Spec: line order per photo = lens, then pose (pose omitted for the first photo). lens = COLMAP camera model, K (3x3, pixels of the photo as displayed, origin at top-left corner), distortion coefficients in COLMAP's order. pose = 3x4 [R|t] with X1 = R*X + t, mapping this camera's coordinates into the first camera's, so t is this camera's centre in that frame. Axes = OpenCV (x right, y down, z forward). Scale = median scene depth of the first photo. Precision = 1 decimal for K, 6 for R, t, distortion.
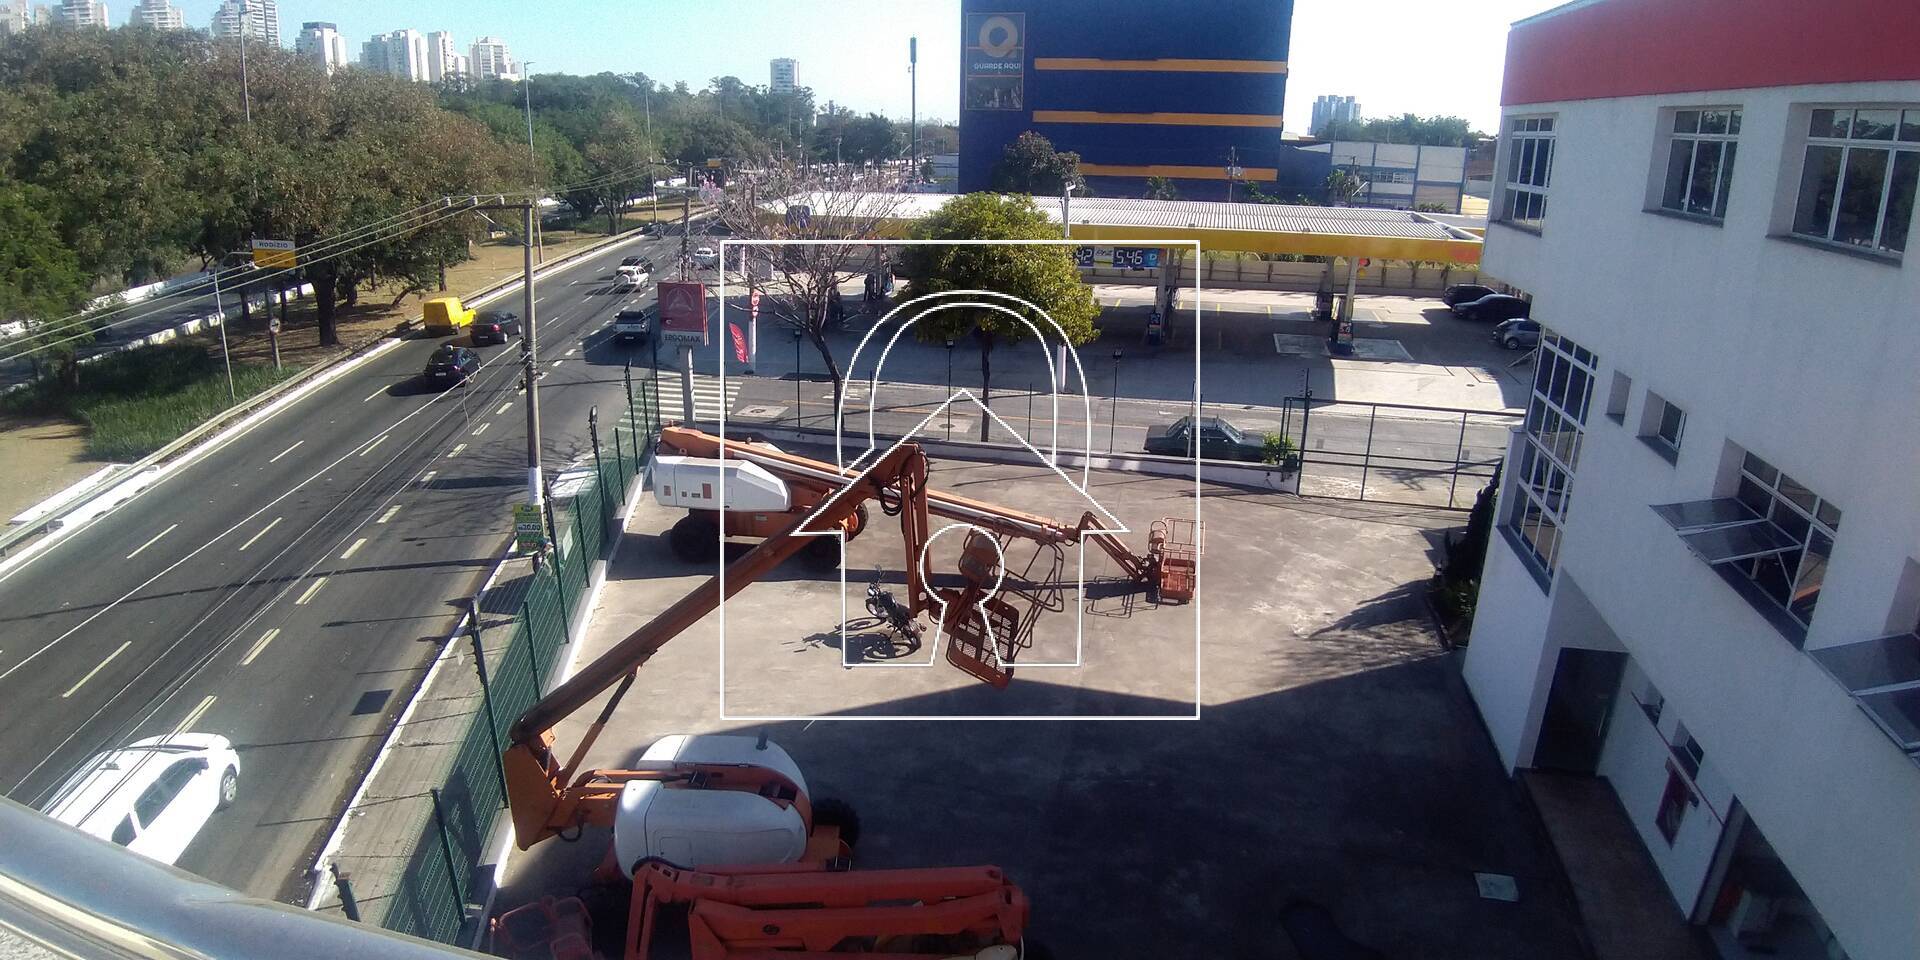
lens RADIAL K [[1039.2, 0, 960.0], [0, 1039.2, 480.0], [0, 0, 1]] dist [-0.106546, -0.002558]
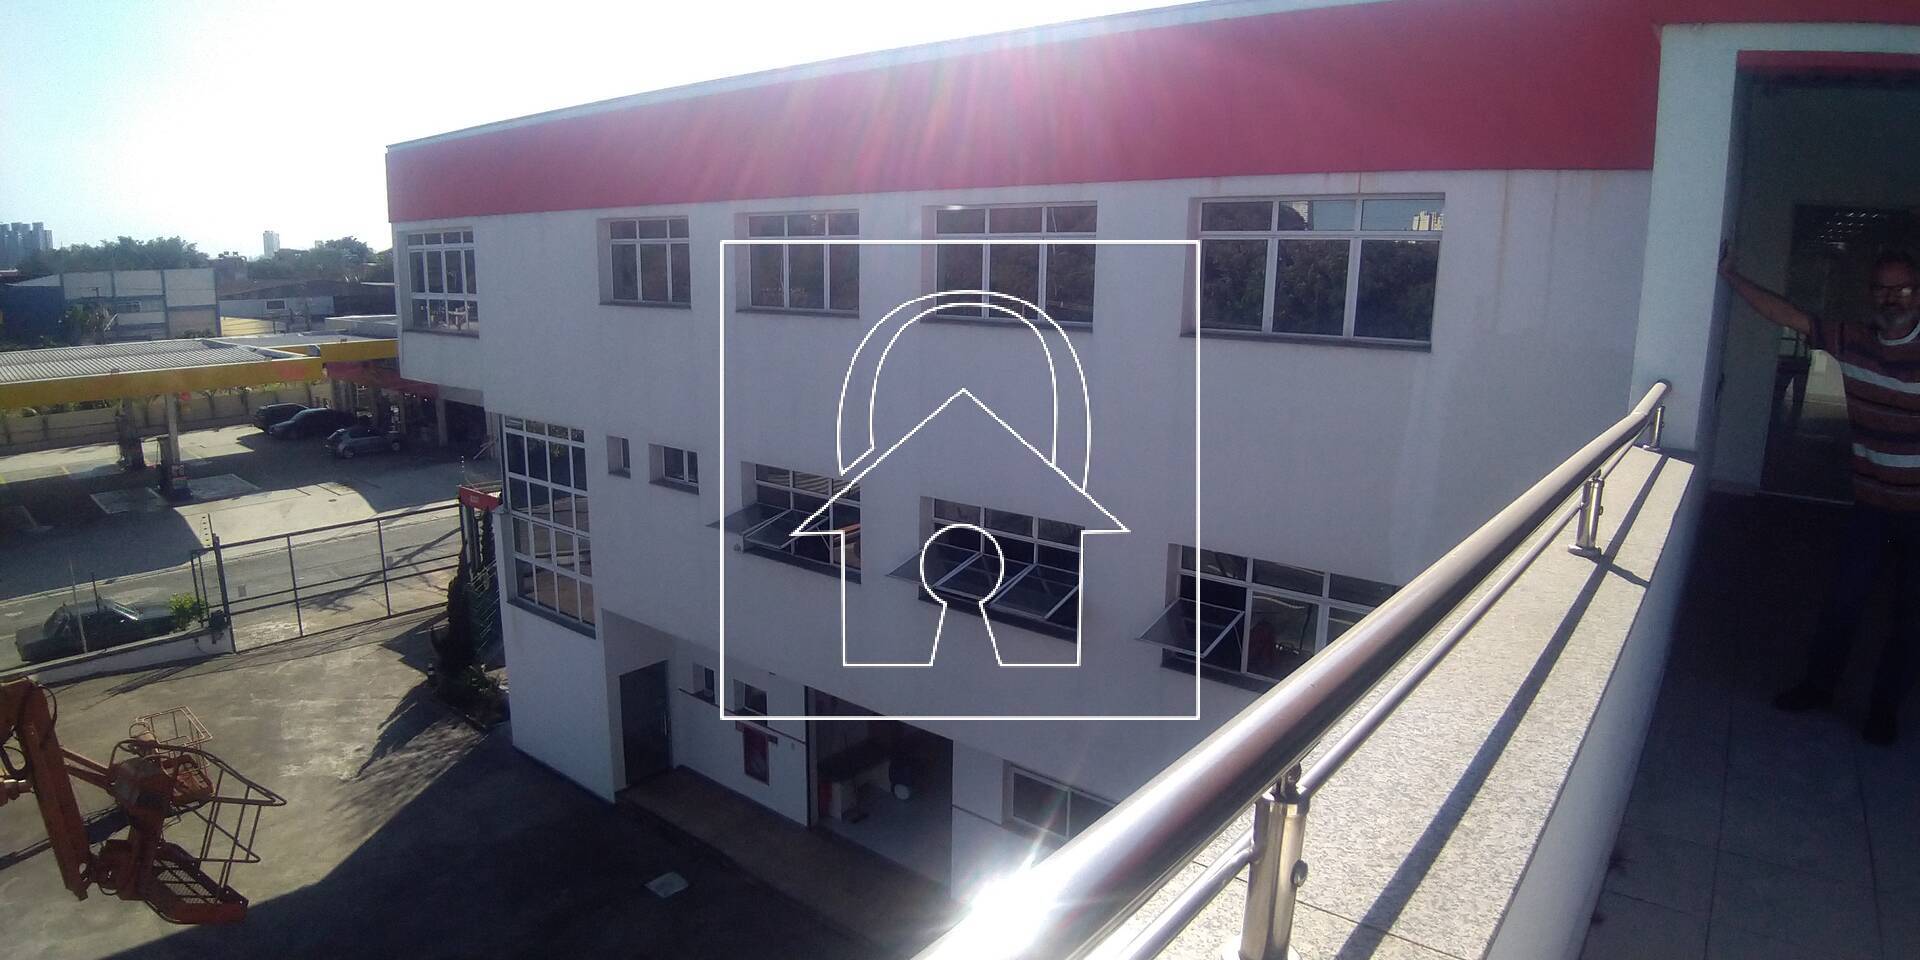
lens RADIAL K [[1039.2, 0, 960.0], [0, 1039.2, 480.0], [0, 0, 1]] dist [-0.106546, -0.002558]
pose [[0.416092, -0.184135, 0.890484, -0.138153], [0.277869, 0.958188, 0.068296, -0.012367], [-0.865827, 0.219021, 0.449860, 0.037831]]
